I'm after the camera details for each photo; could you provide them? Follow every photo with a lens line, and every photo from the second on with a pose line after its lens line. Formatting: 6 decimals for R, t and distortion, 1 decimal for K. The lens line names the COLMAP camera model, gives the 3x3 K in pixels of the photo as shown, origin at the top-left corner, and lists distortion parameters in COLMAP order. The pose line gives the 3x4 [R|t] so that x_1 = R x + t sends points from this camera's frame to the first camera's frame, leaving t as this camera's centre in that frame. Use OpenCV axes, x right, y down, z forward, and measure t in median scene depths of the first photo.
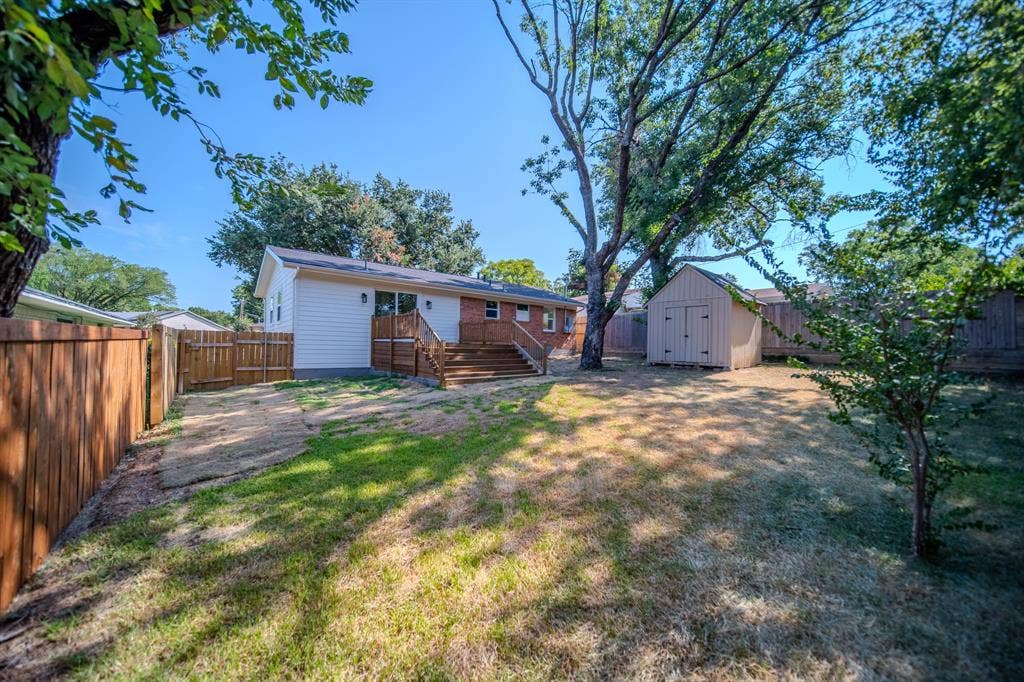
lens RADIAL K [[361.1, 0, 508.2], [0, 361.1, 340.6], [0, 0, 1]] dist [0.000172, 0.000003]
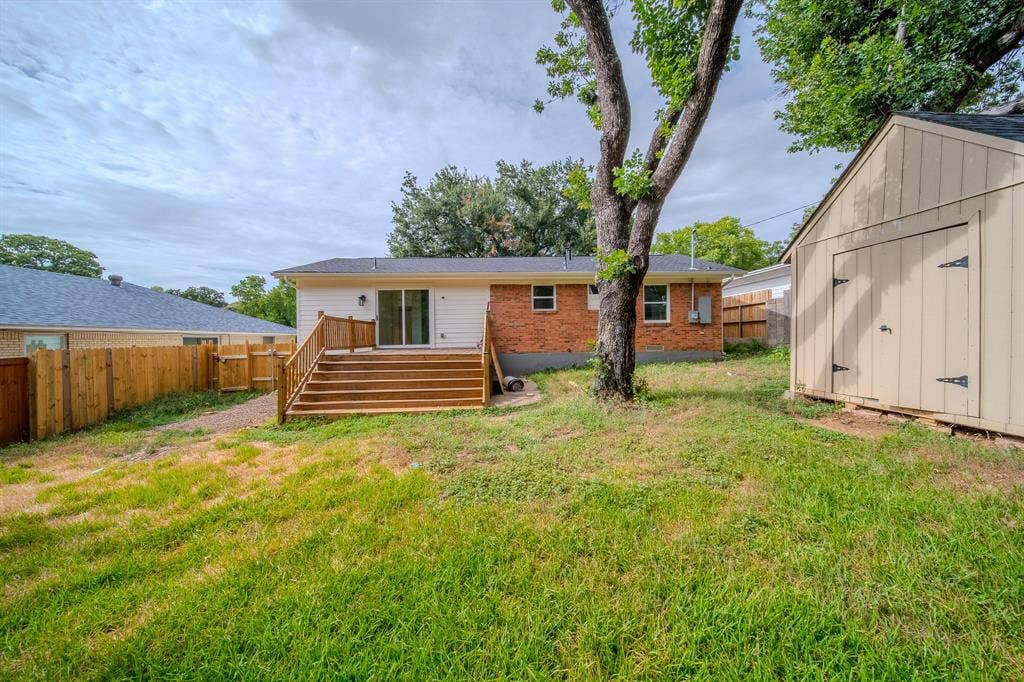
lens RADIAL K [[361.1, 0, 508.2], [0, 361.1, 340.6], [0, 0, 1]] dist [0.000172, 0.000003]
pose [[0.795030, -0.022071, -0.606169, 0.363063], [0.037371, 0.999222, 0.012633, -0.015534], [0.605418, -0.032697, 0.795236, 0.446180]]
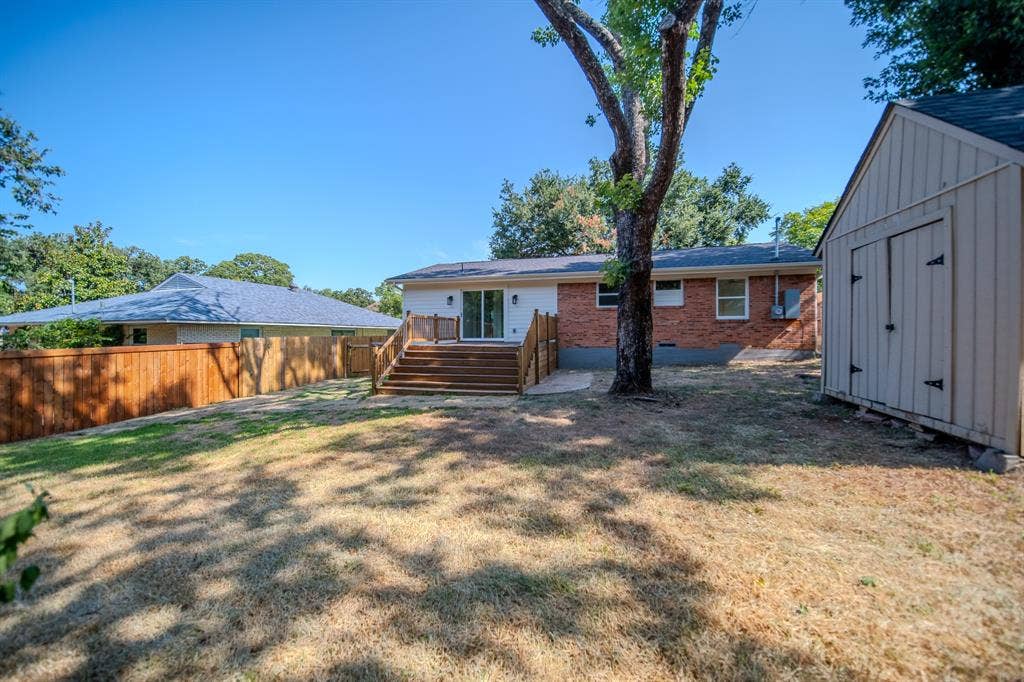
lens RADIAL K [[365.3, 0, 513.8], [0, 365.3, 332.1], [0, 0, 1]] dist [0.000564, 0.000046]
pose [[0.579741, -0.019967, -0.814556, 0.496703], [0.027872, 0.999601, -0.004666, -0.013820], [0.814324, -0.019998, 0.580066, 0.466399]]
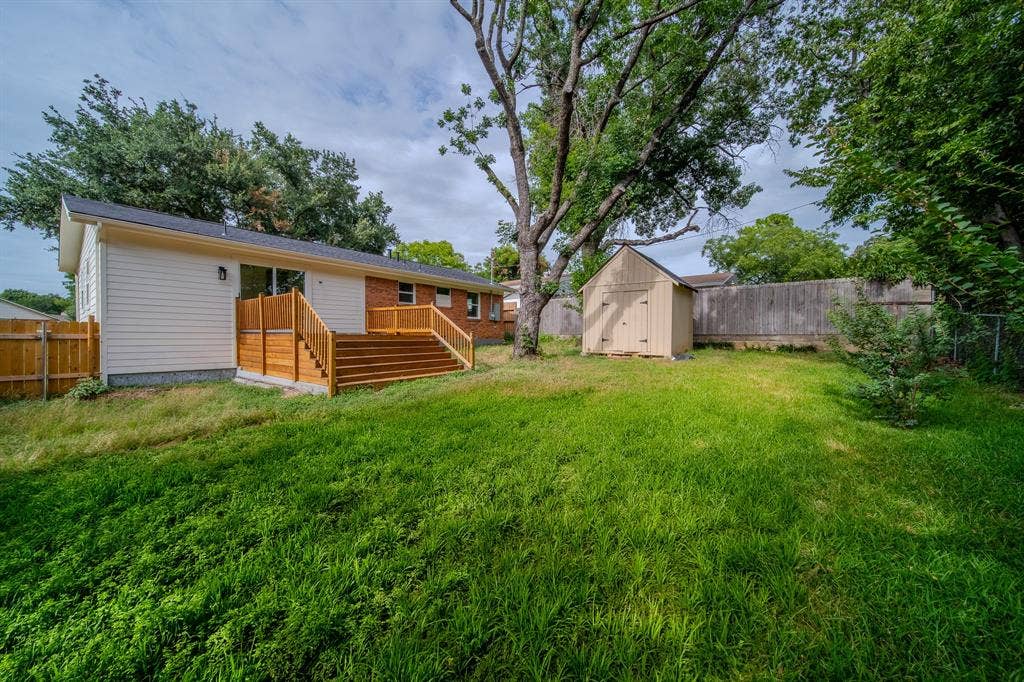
lens RADIAL K [[361.1, 0, 508.2], [0, 361.1, 340.6], [0, 0, 1]] dist [0.000172, 0.000003]
pose [[0.976004, -0.016533, 0.217122, 0.002219], [0.008906, 0.999310, 0.036061, -0.003616], [-0.217569, -0.033262, 0.975478, 0.142325]]
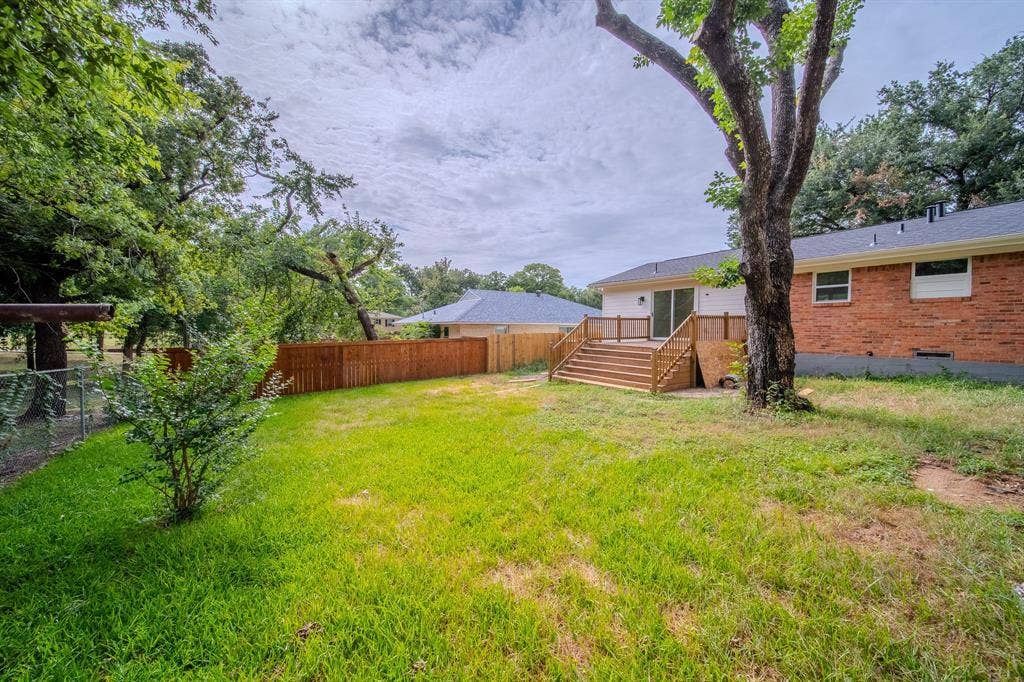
lens RADIAL K [[354.1, 0, 514.4], [0, 354.1, 361.6], [0, 0, 1]] dist [-0.001173, -0.000119]
pose [[-0.077395, 0.082902, -0.993548, 0.628236], [0.017201, 0.996500, 0.081808, -0.024502], [0.996852, -0.010759, -0.078550, 0.607848]]
